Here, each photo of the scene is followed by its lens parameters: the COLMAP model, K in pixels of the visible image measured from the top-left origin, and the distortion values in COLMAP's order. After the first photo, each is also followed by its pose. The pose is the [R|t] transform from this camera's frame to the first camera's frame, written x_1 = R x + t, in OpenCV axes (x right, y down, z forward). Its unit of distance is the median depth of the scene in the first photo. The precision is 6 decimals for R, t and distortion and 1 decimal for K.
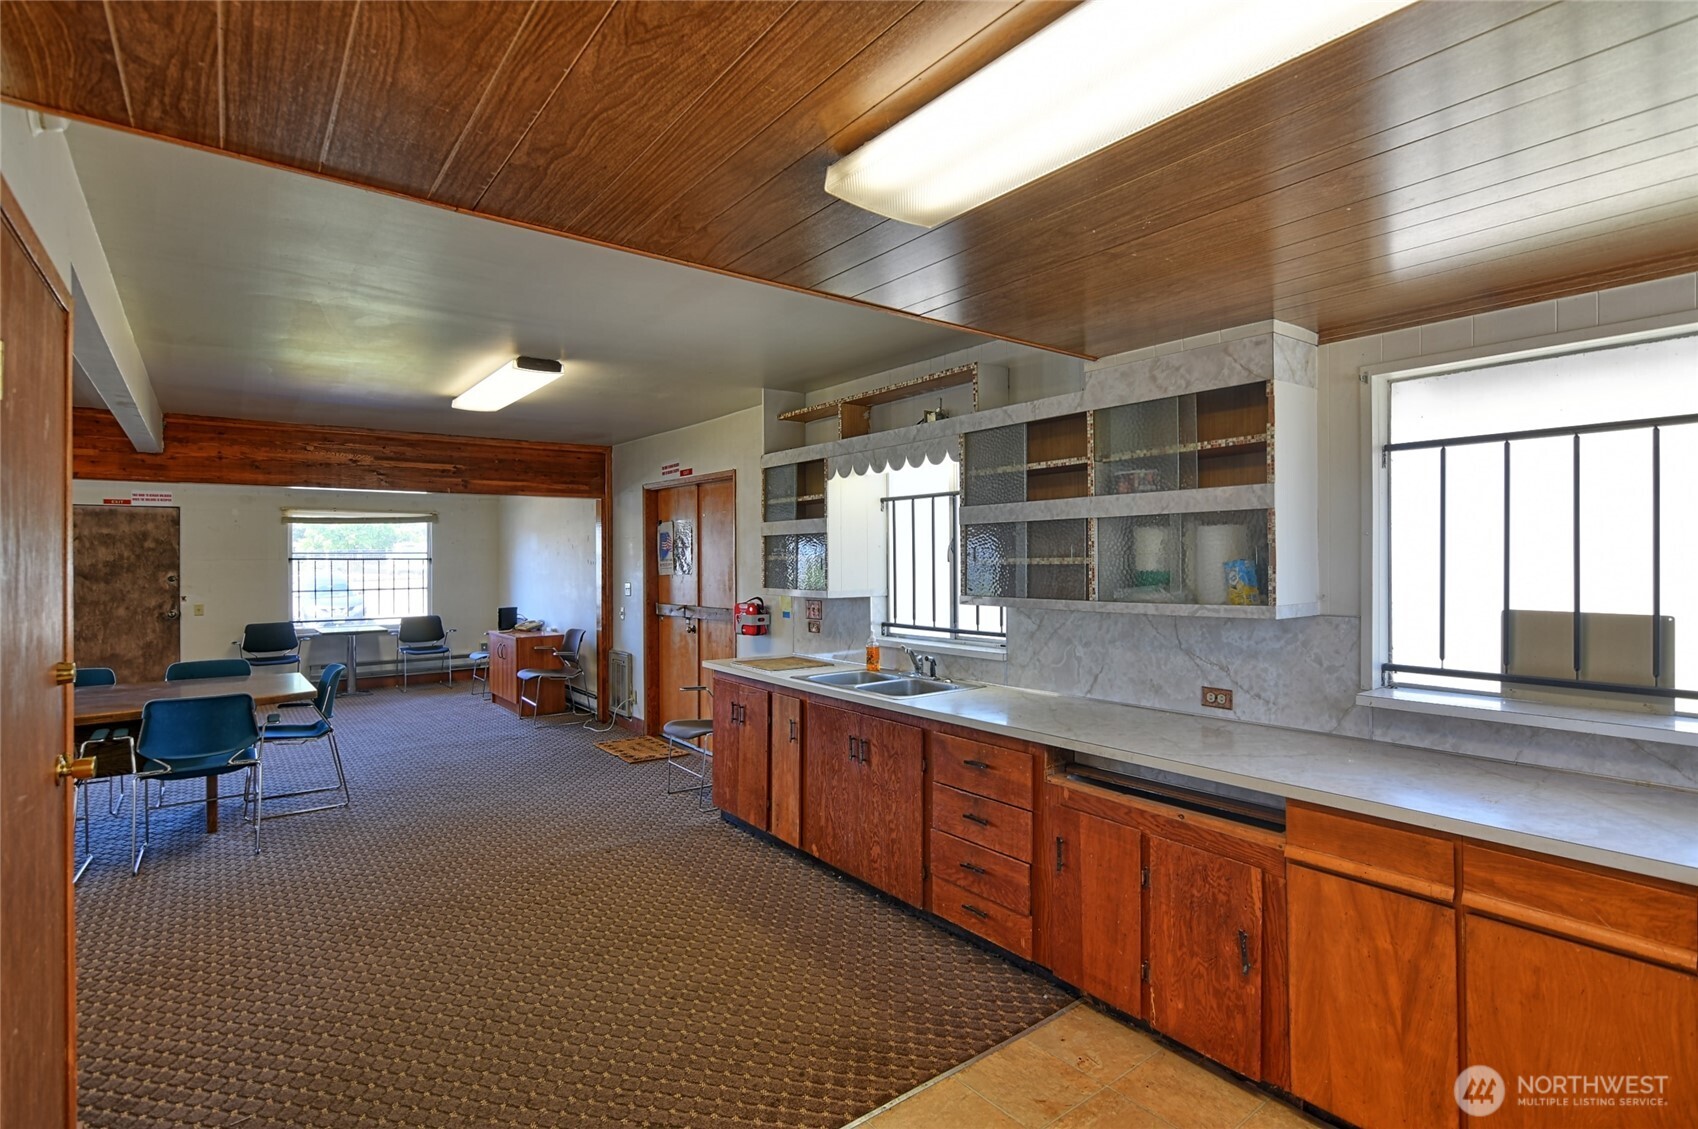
lens RADIAL K [[821.2, 0, 851.3], [0, 821.2, 558.7], [0, 0, 1]] dist [0.000578, 0.001088]
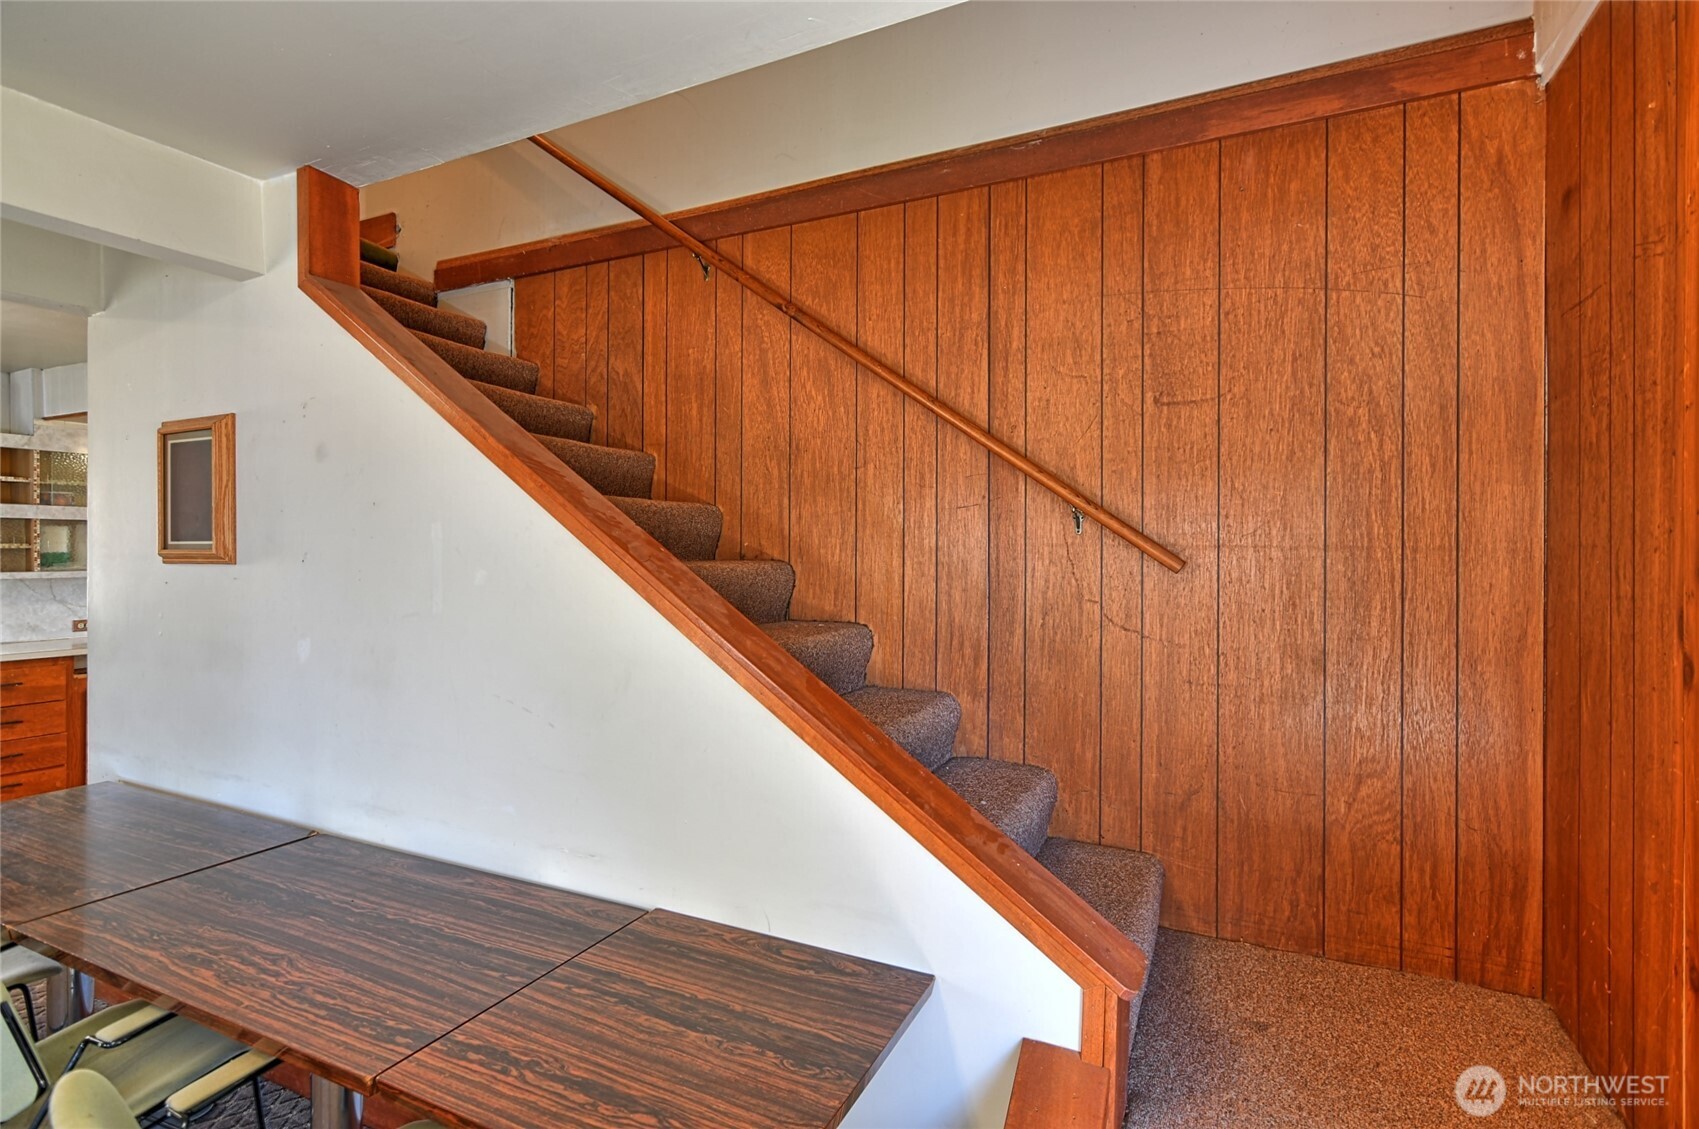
lens RADIAL K [[826.1, 0, 853.2], [0, 826.1, 557.8], [0, 0, 1]] dist [0.003275, 0.001364]
pose [[-0.434126, -0.002170, 0.900850, -1.216638], [-0.001641, 0.999997, 0.001619, 0.013307], [-0.900851, -0.000775, -0.434128, 0.193046]]
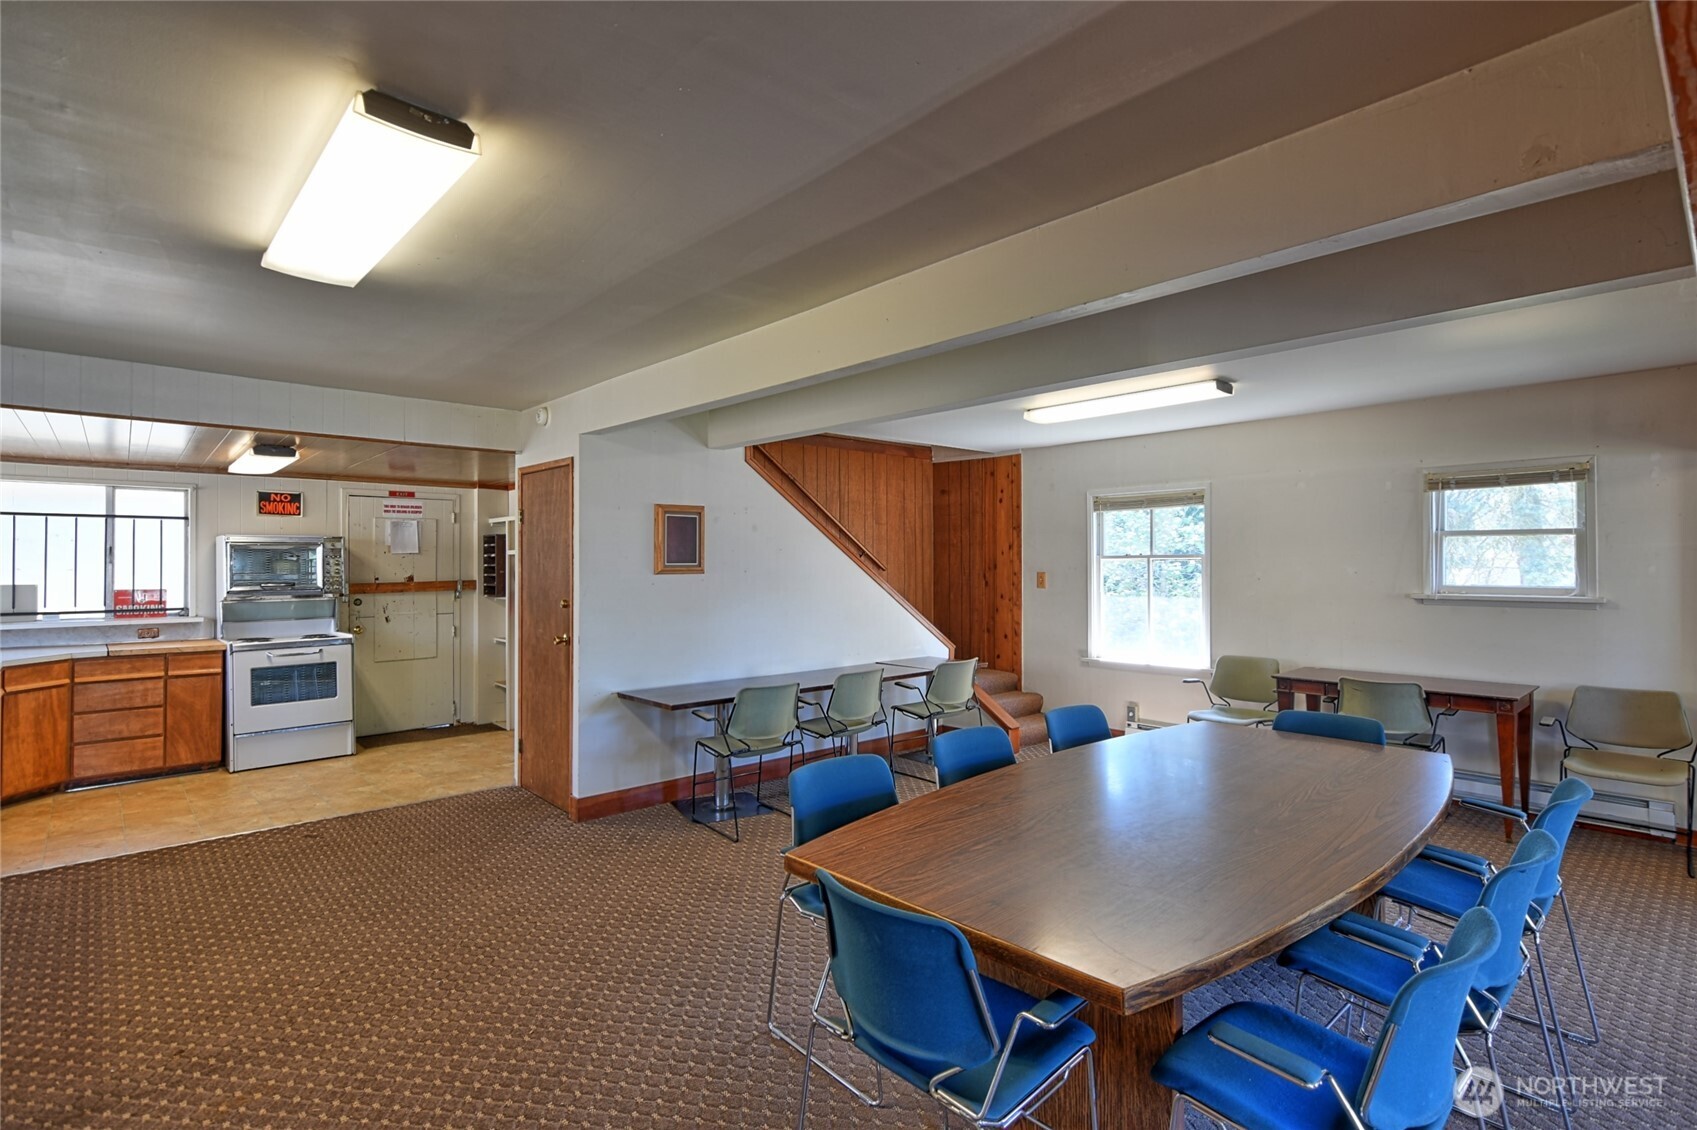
lens RADIAL K [[825.1, 0, 852.1], [0, 825.1, 558.4], [0, 0, 1]] dist [0.003275, 0.001364]
pose [[-0.997084, 0.005536, -0.076107, -0.684834], [0.005815, 0.999977, -0.003443, 0.002640], [0.076086, -0.003875, -0.997094, 1.518226]]
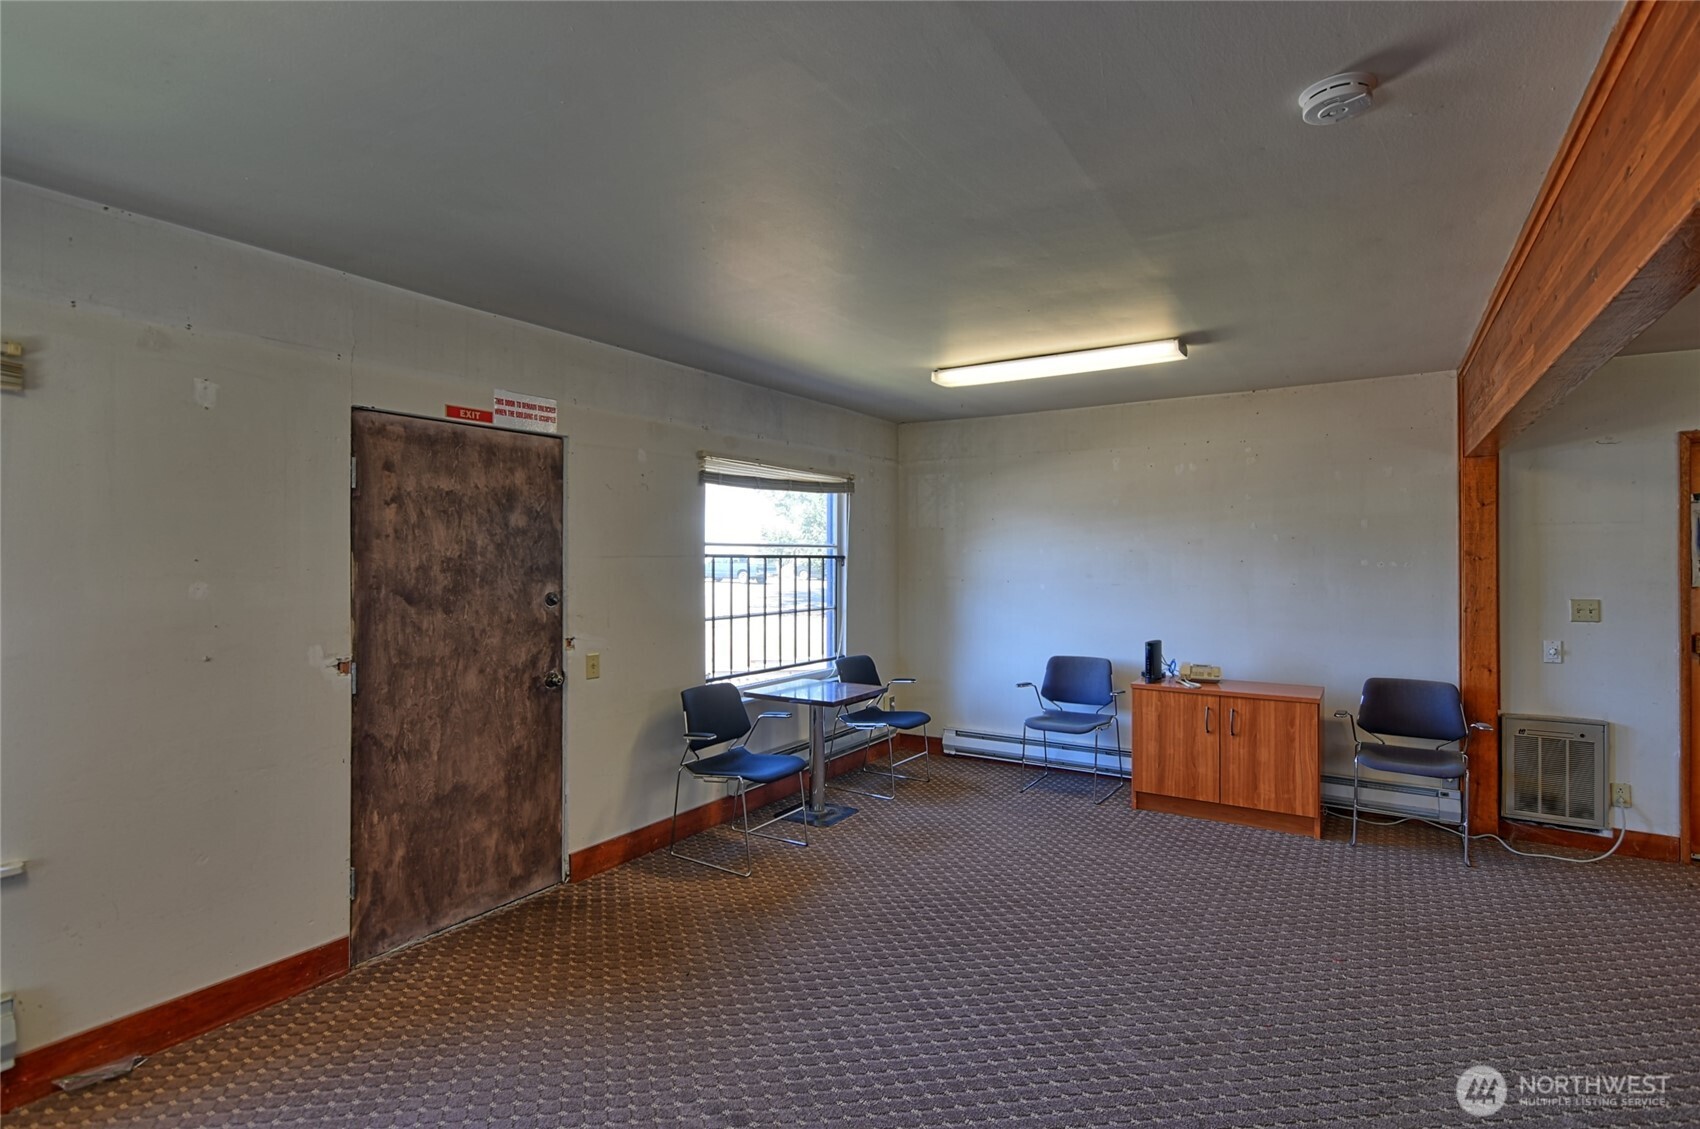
lens RADIAL K [[826.0, 0, 850.0], [0, 826.0, 564.5], [0, 0, 1]] dist [0.000427, -0.000382]
pose [[0.942652, 0.002150, 0.333771, -1.531229], [-0.004444, 0.999971, 0.006109, 0.004627], [-0.333748, -0.007242, 0.942634, 0.983432]]
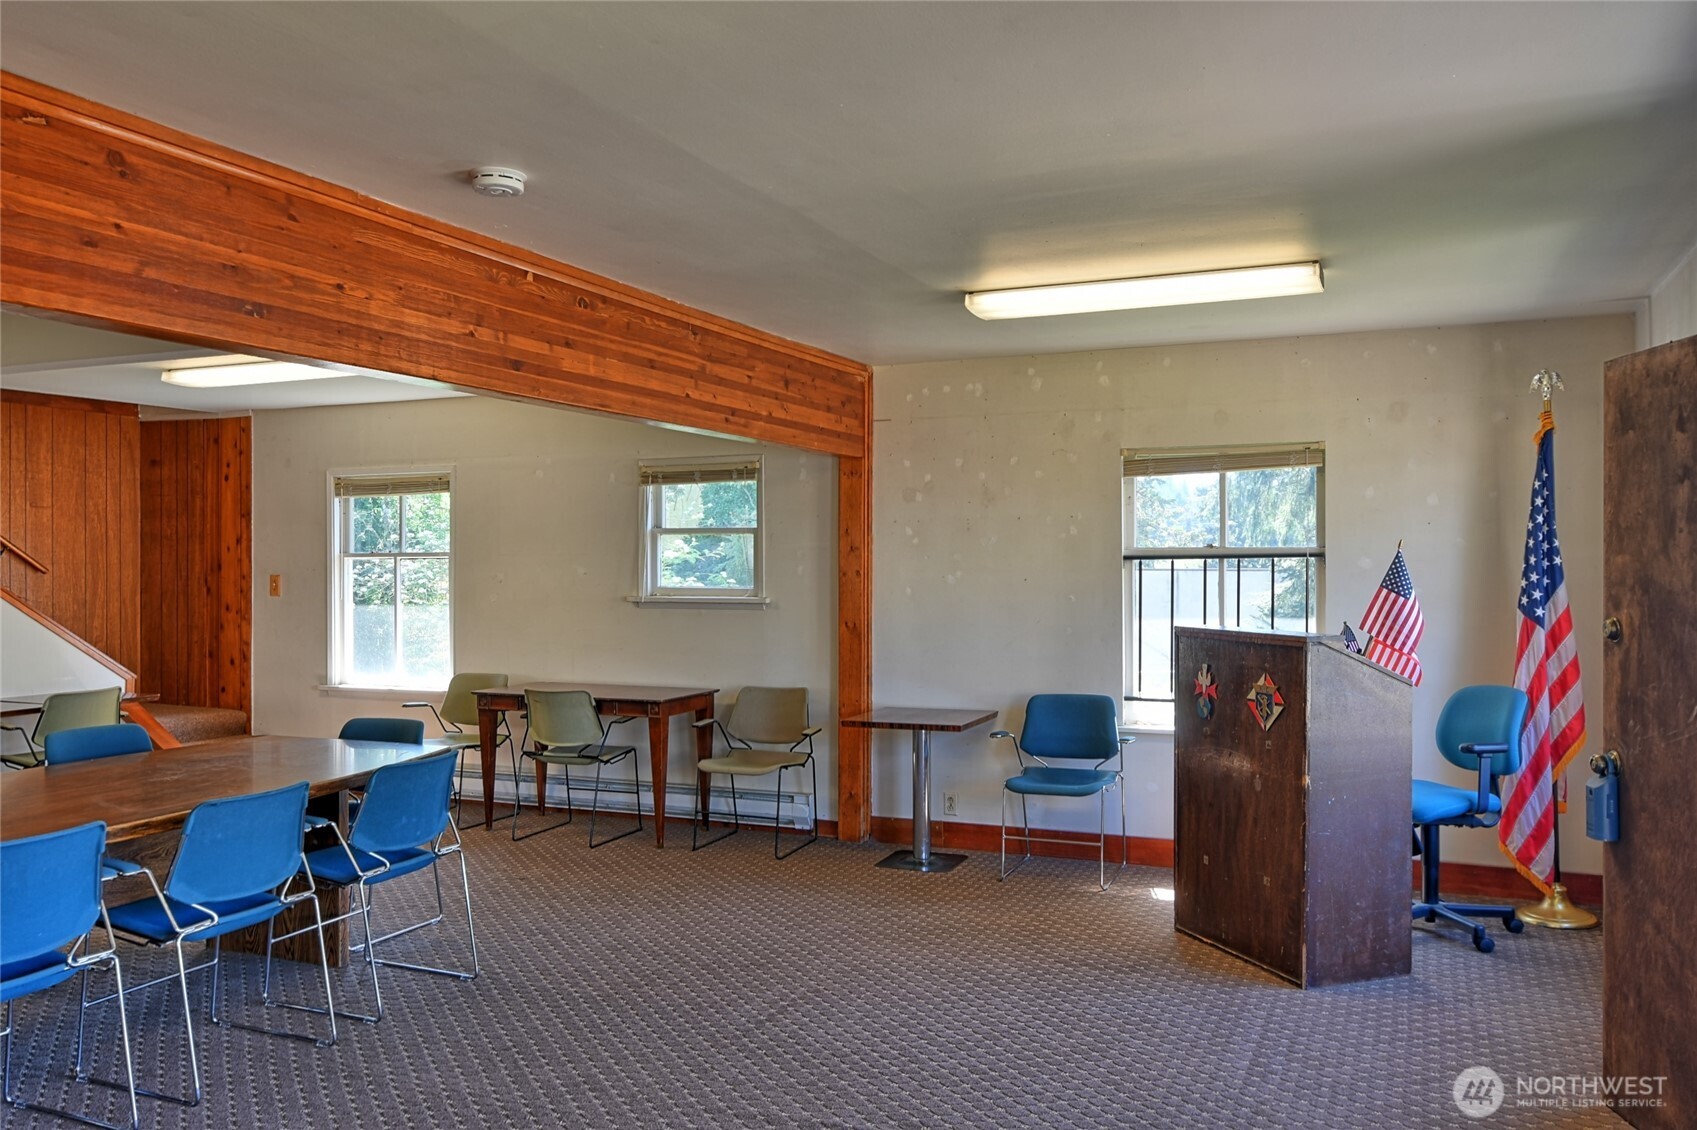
lens RADIAL K [[1306.4, 0, 848.5], [0, 1306.4, 565.0], [0, 0, 1]] dist [-0.002700, -0.002299]
pose [[-0.880738, 0.006961, -0.473553, -1.009733], [0.004437, 0.999969, 0.006448, 0.003022], [0.473584, 0.003578, -0.880742, 2.034987]]
